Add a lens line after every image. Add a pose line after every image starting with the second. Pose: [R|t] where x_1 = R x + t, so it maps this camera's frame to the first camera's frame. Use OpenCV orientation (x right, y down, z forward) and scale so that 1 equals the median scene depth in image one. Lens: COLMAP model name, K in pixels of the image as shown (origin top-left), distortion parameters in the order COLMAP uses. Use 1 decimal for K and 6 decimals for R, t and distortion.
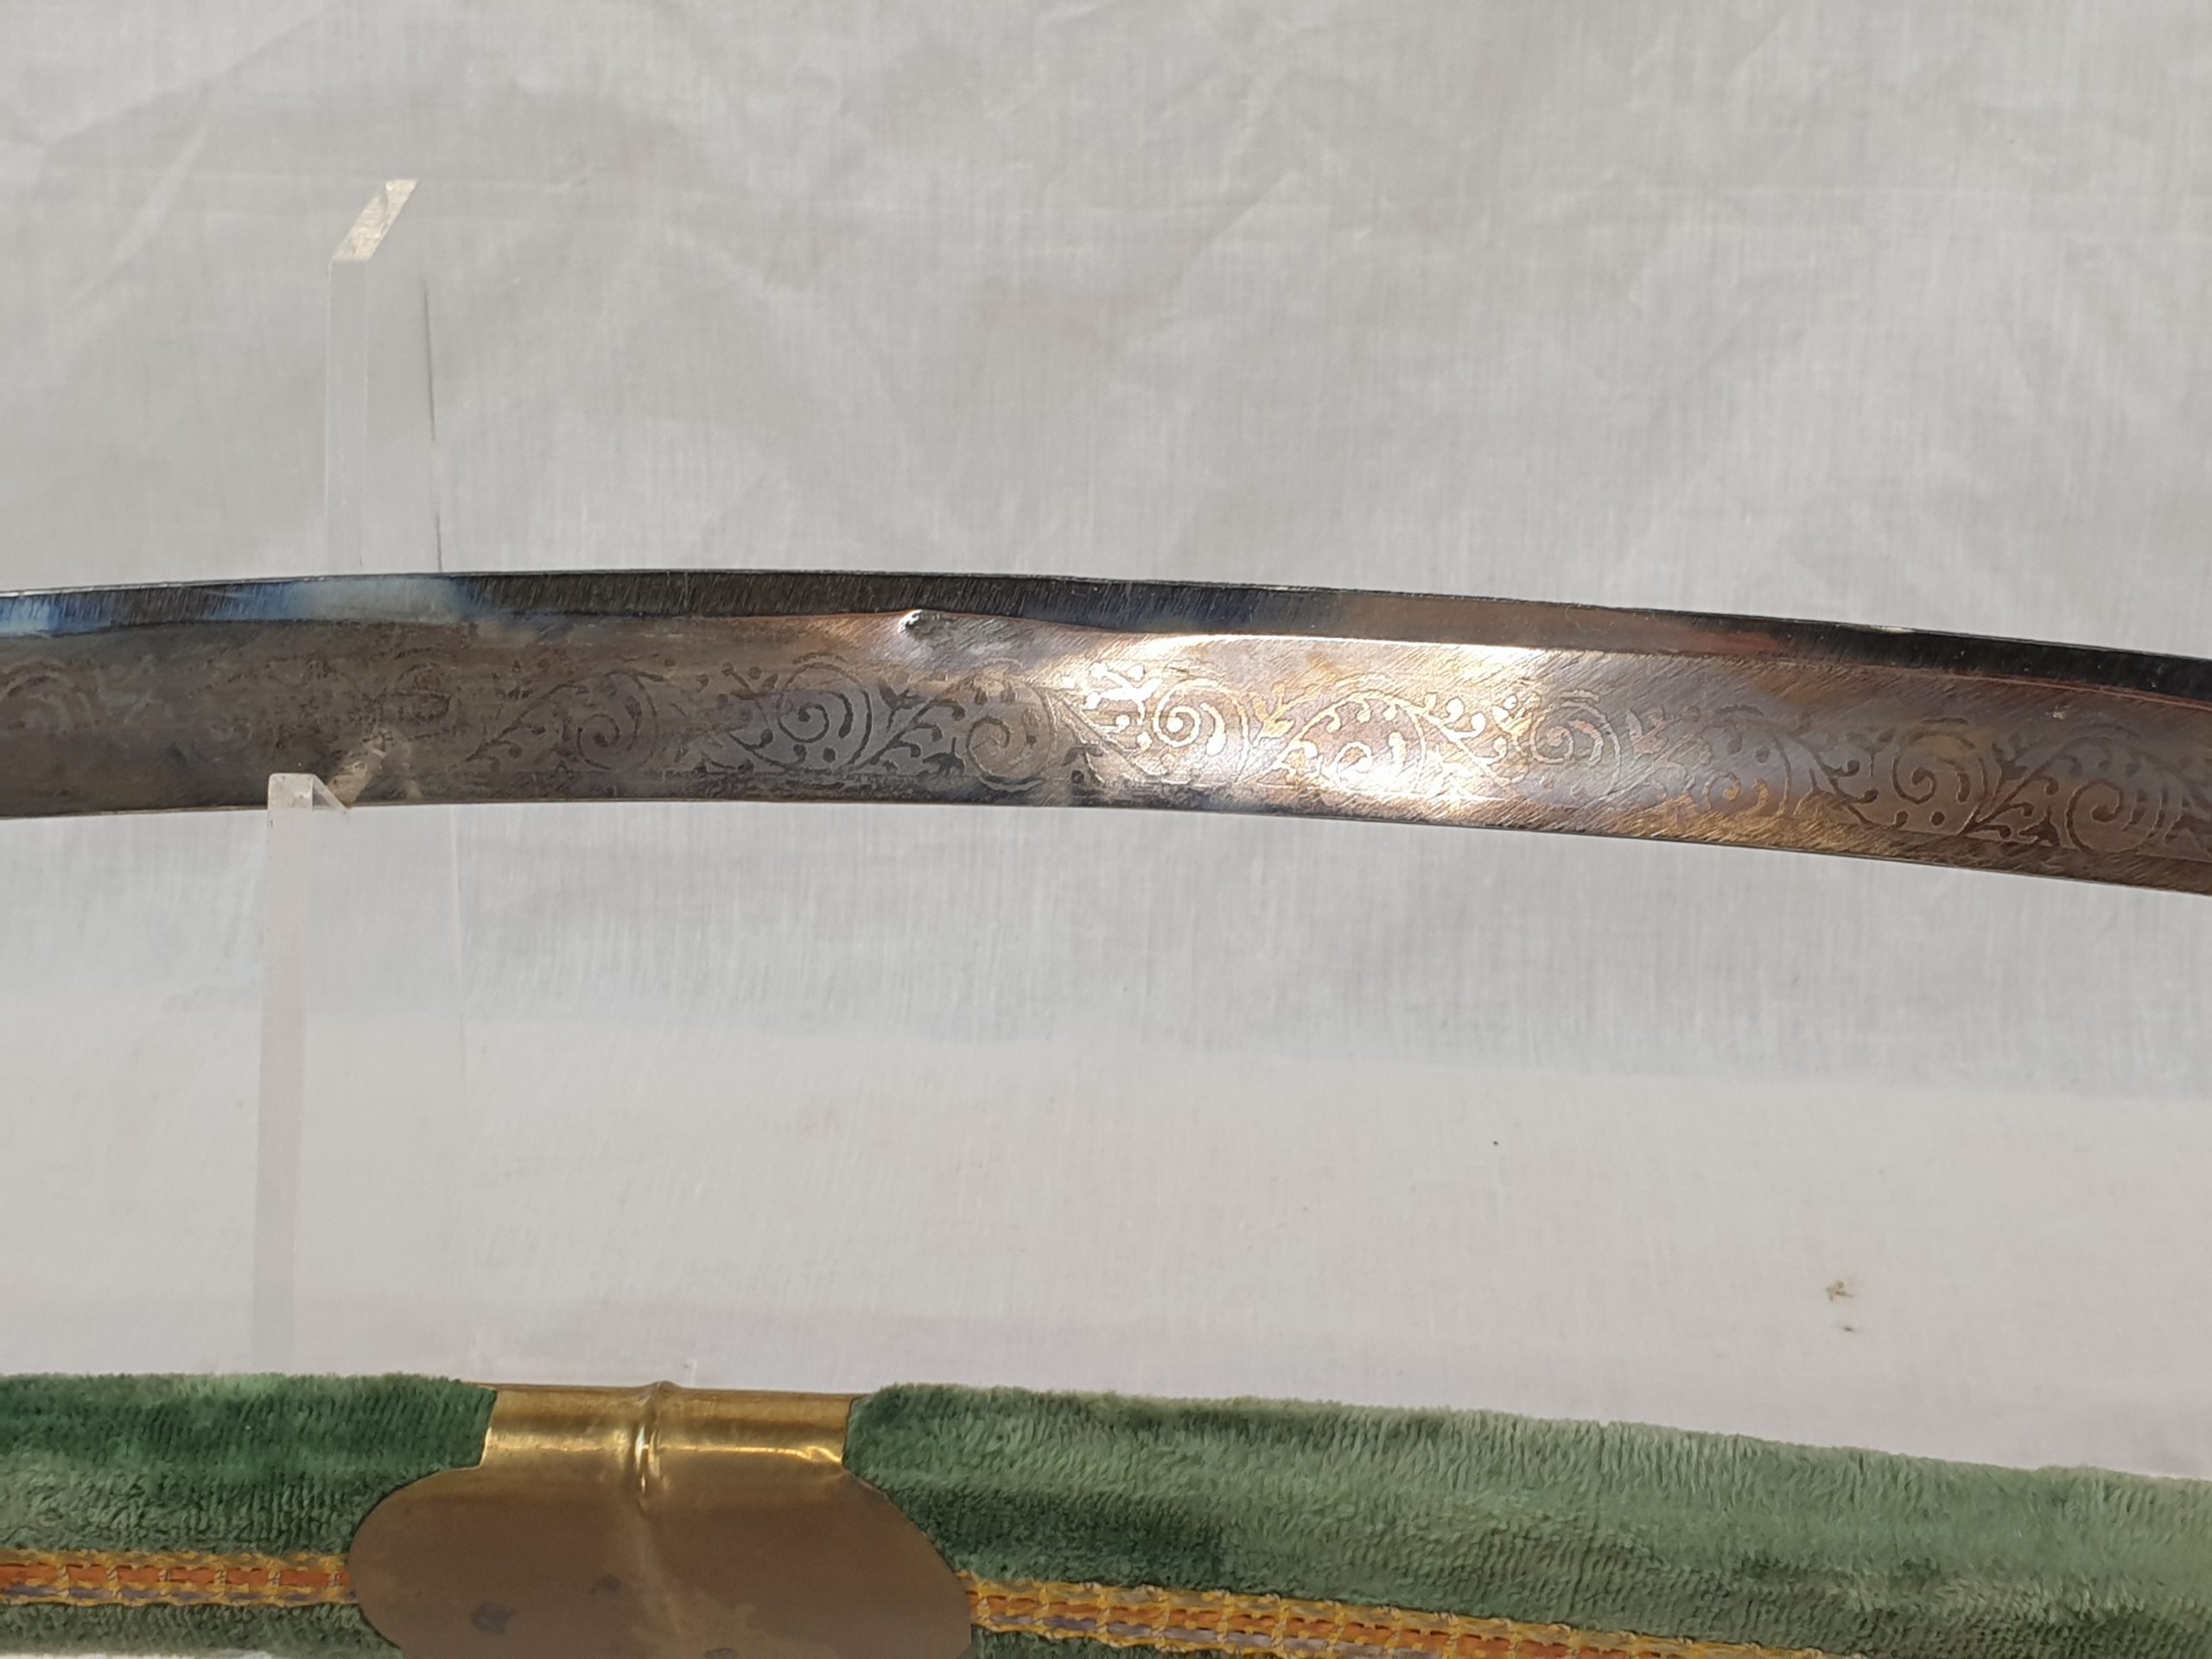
lens RADIAL K [[3091.7, 0, 1108.3], [0, 3091.7, 872.0], [0, 0, 1]] dist [0.049499, 0.000000]
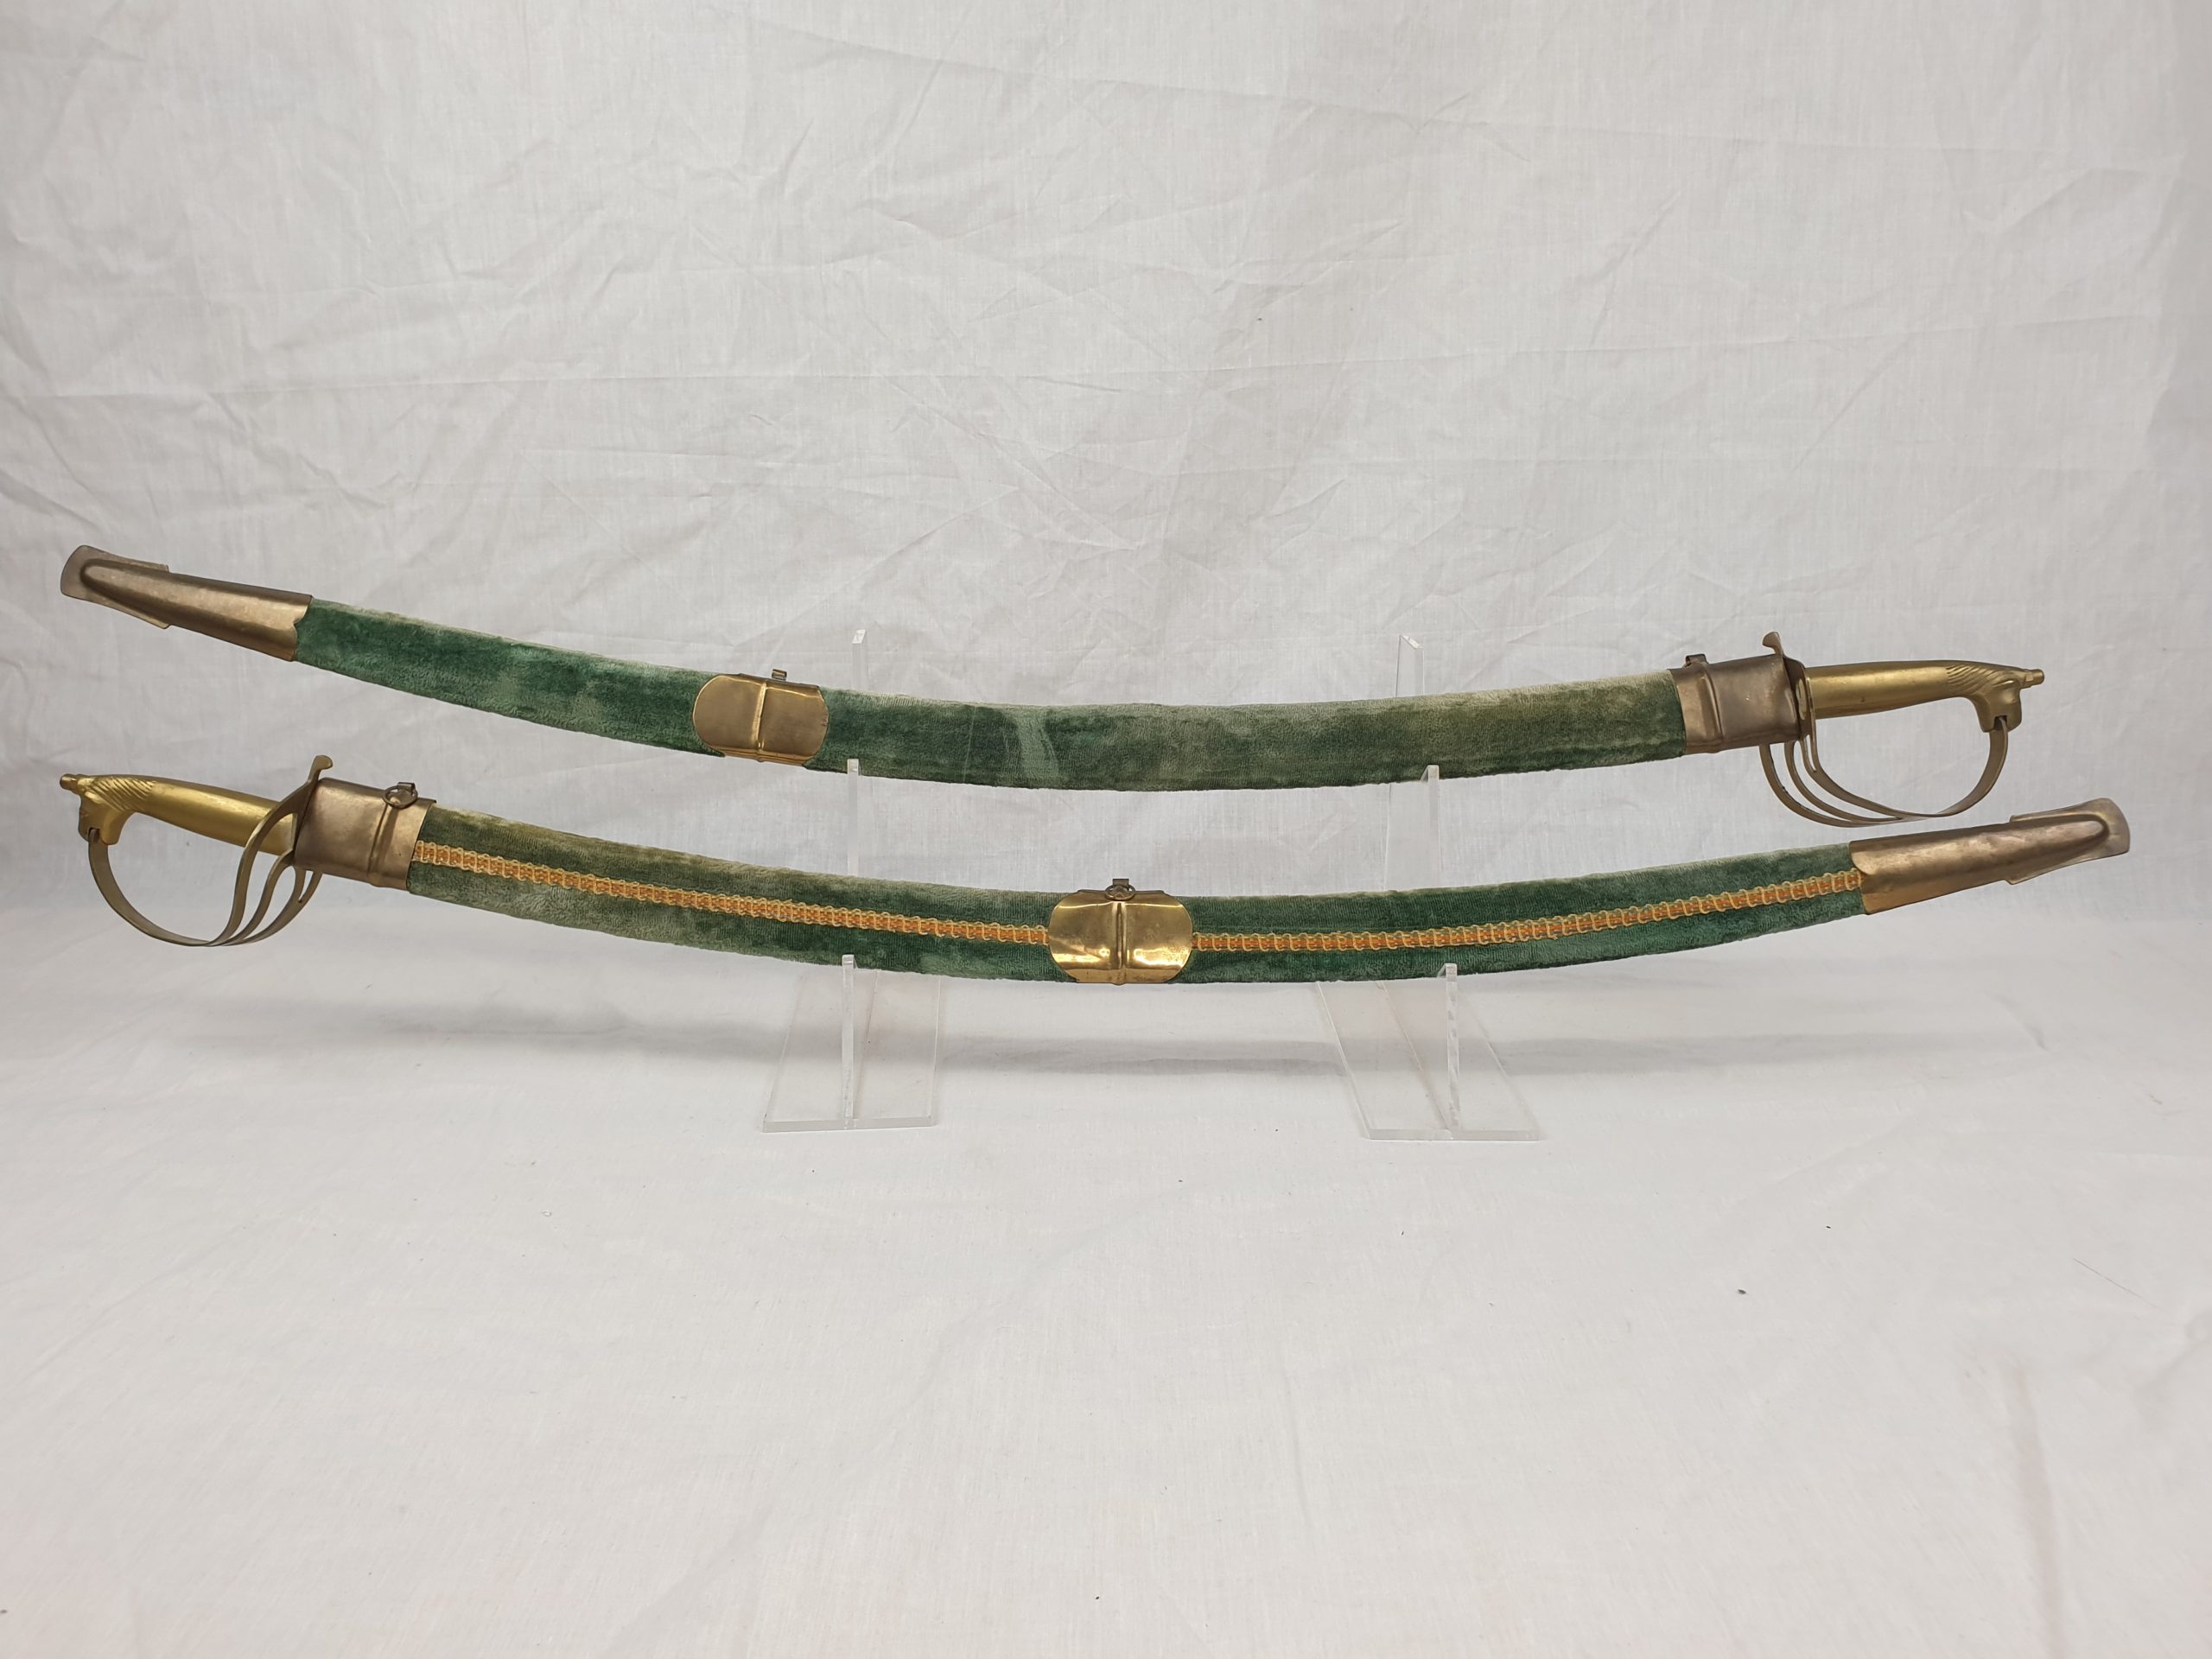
lens RADIAL K [[1753.9, 0, 1083.8], [0, 1753.9, 874.9], [0, 0, 1]] dist [-0.023325, 0.028205]
pose [[0.998751, -0.043144, 0.025189, -0.022422], [0.046394, 0.988015, -0.147222, 0.307788], [-0.018535, 0.148207, 0.988783, -0.844920]]
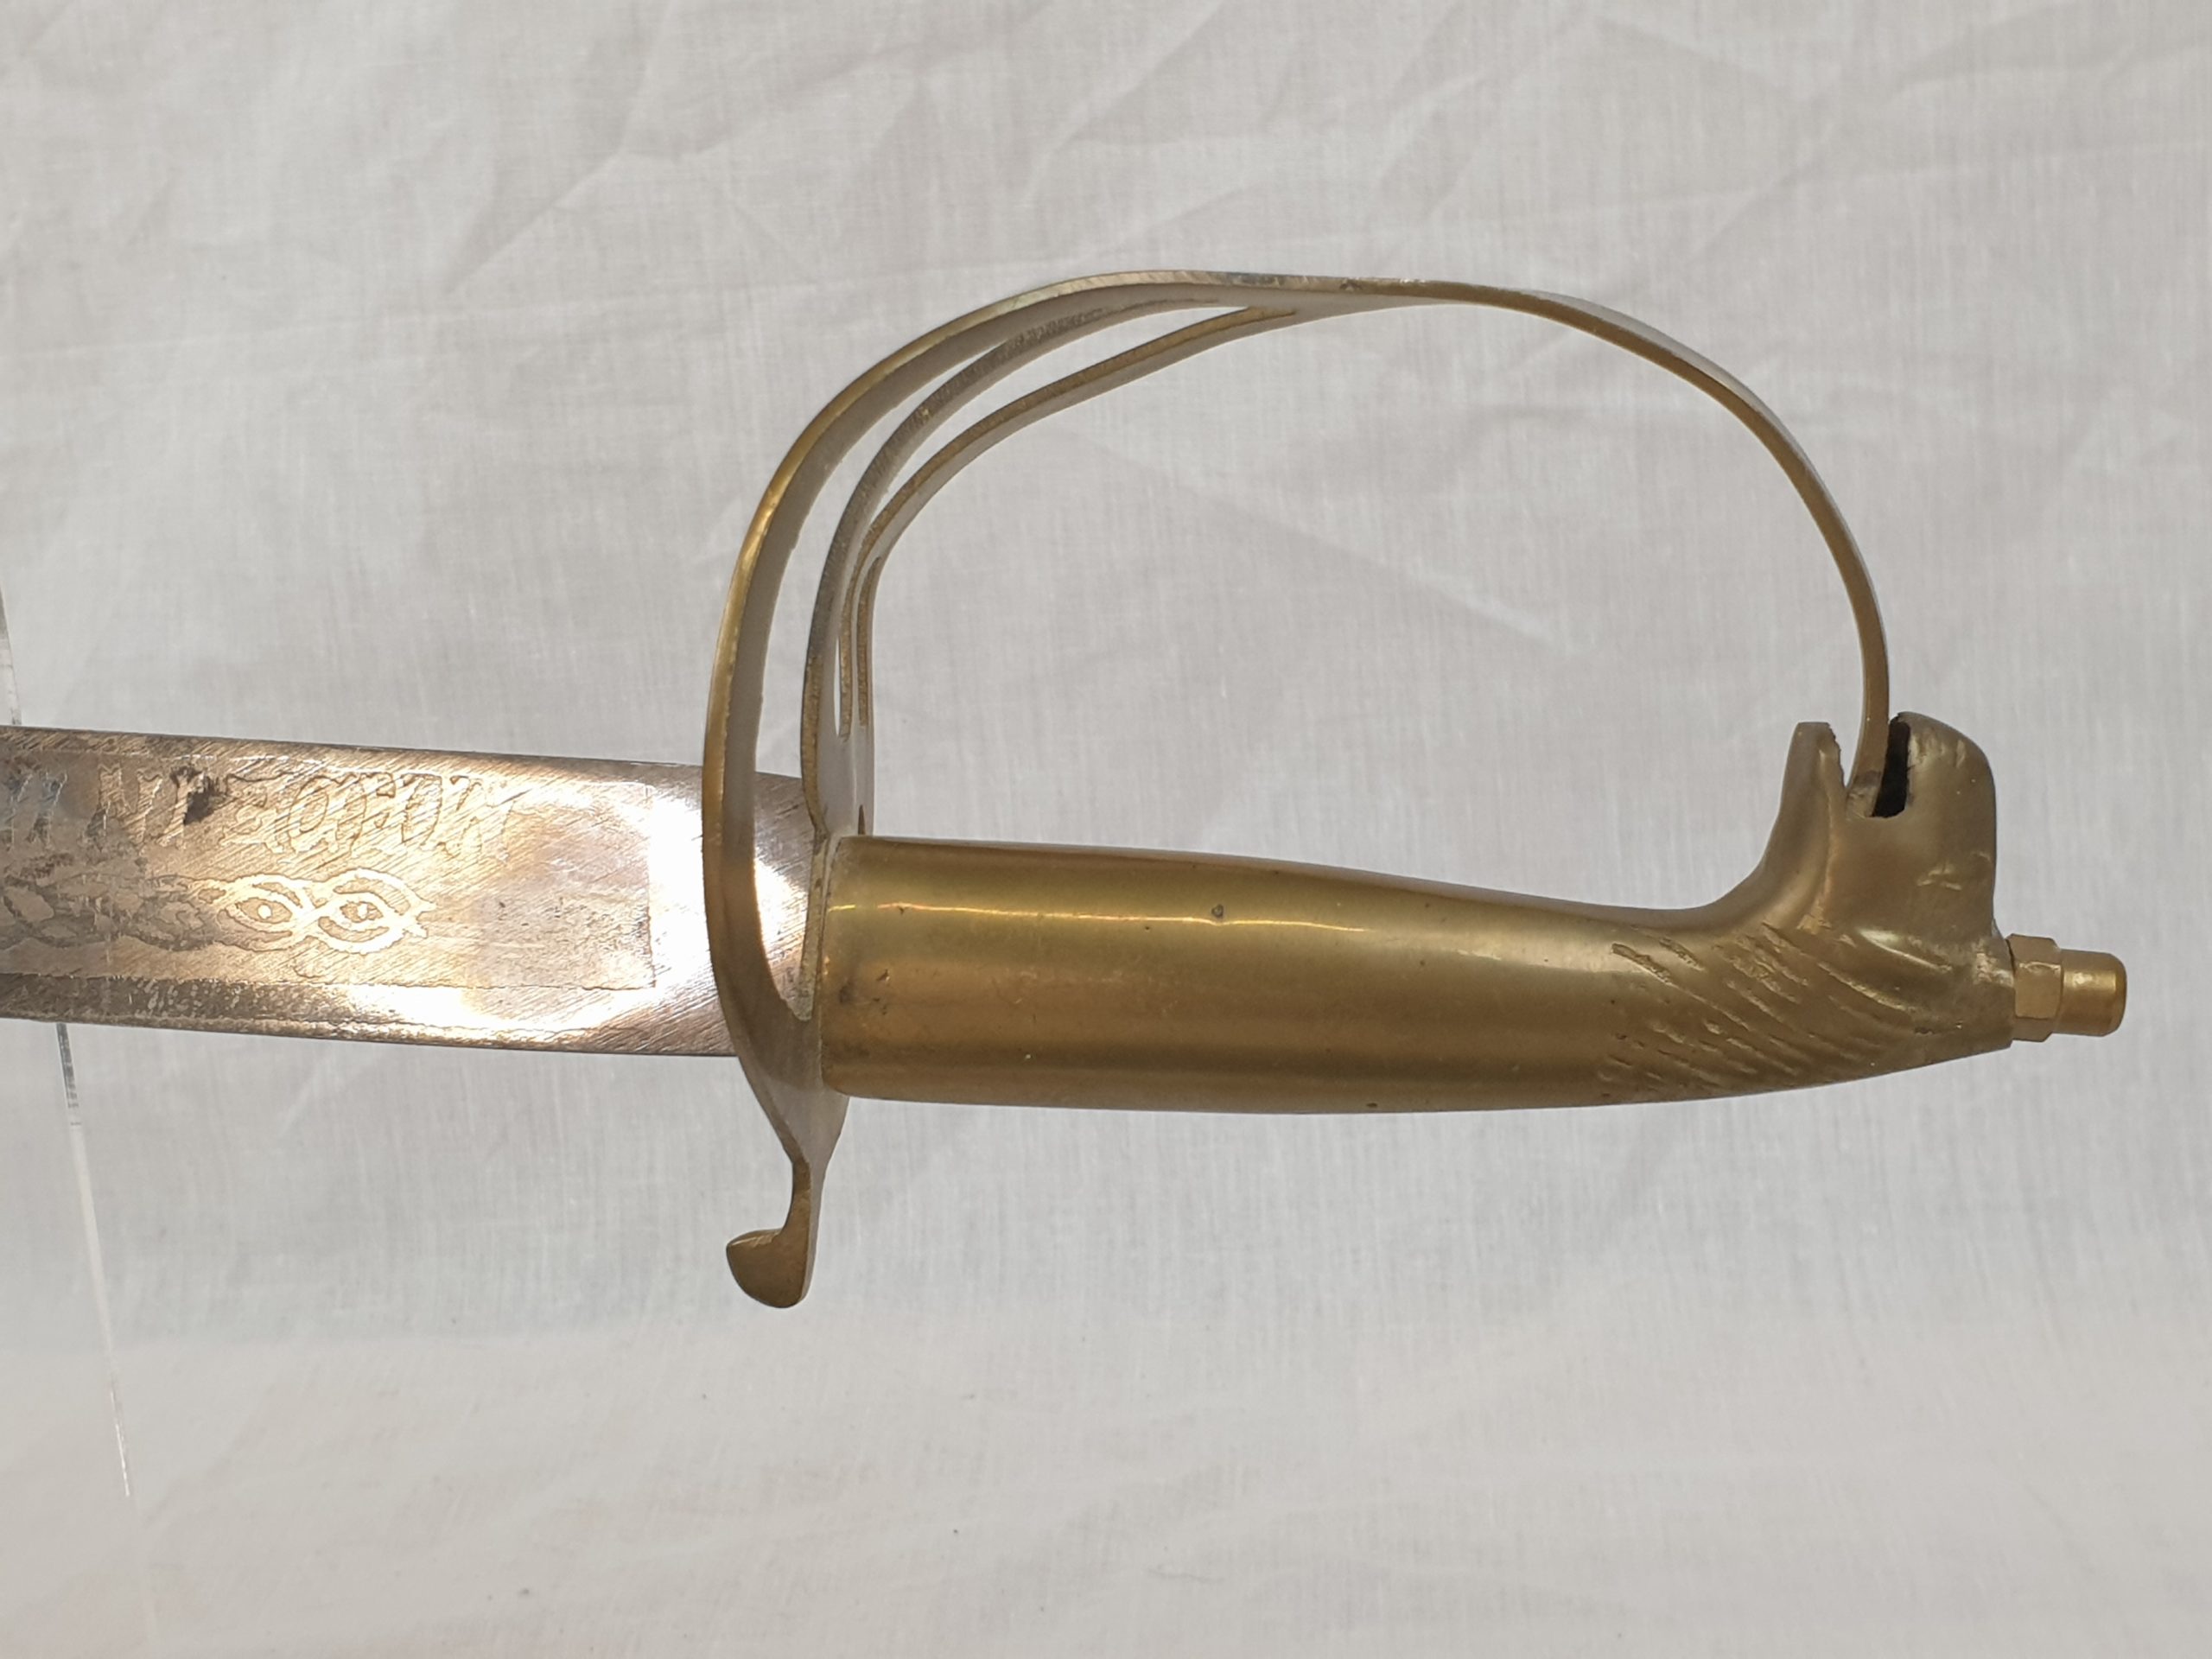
lens RADIAL K [[3227.0, 0, 1112.7], [0, 3227.0, 864.4], [0, 0, 1]] dist [0.104895, 0.000000]
pose [[0.996214, -0.076333, -0.041594, 0.573375], [0.069244, 0.986078, -0.151181, 0.095822], [0.052555, 0.147728, 0.987631, 0.096202]]
